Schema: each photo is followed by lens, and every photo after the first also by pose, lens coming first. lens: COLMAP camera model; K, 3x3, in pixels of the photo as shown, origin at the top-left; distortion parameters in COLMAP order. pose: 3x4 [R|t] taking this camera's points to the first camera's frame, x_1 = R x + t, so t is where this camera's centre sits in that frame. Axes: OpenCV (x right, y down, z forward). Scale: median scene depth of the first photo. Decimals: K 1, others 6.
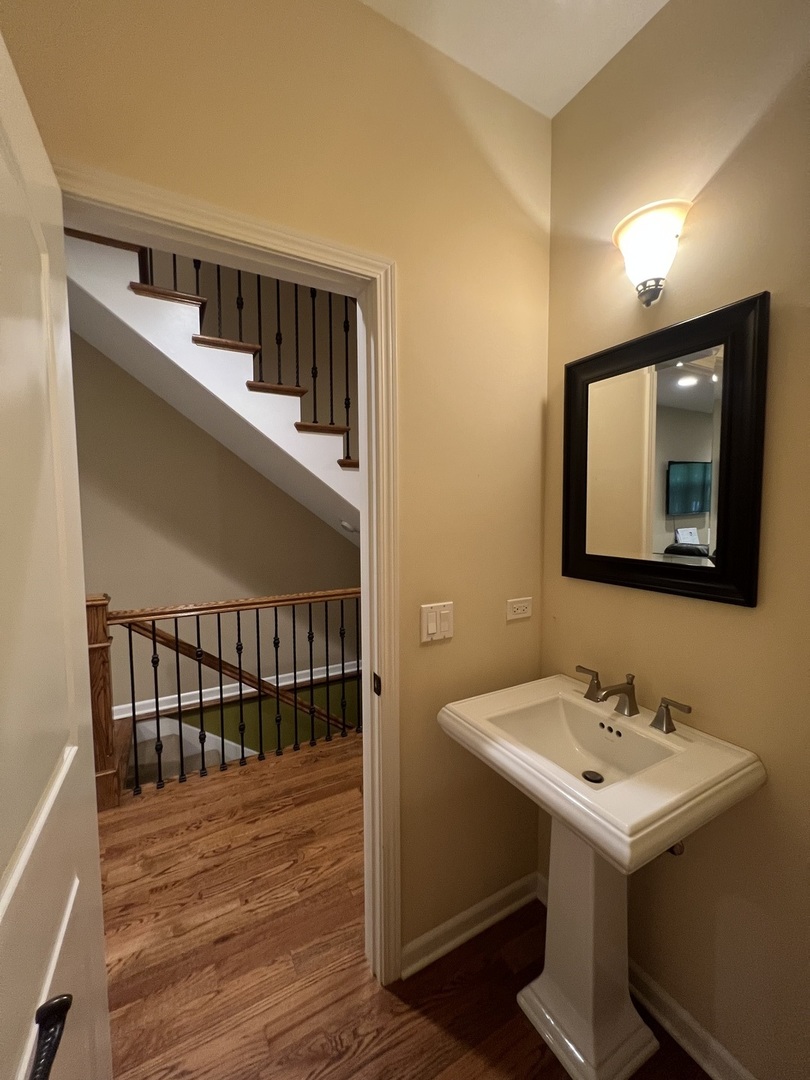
lens RADIAL K [[430.8, 0, 405.9], [0, 430.8, 536.8], [0, 0, 1]] dist [-0.001435, 0.000137]
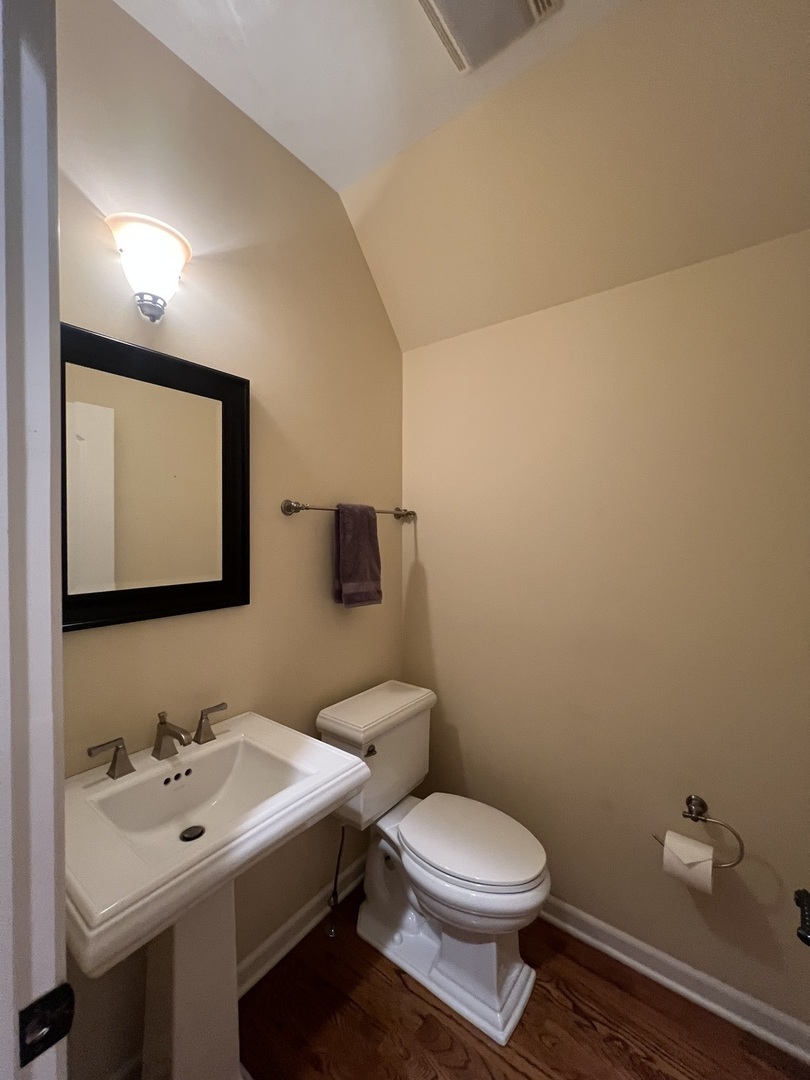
lens RADIAL K [[430.8, 0, 405.9], [0, 430.8, 536.8], [0, 0, 1]] dist [-0.001435, 0.000137]
pose [[-0.401499, -0.005445, 0.915843, -0.568942], [0.061256, 0.997583, 0.032785, -0.055890], [-0.913809, 0.069264, -0.400195, 0.941320]]
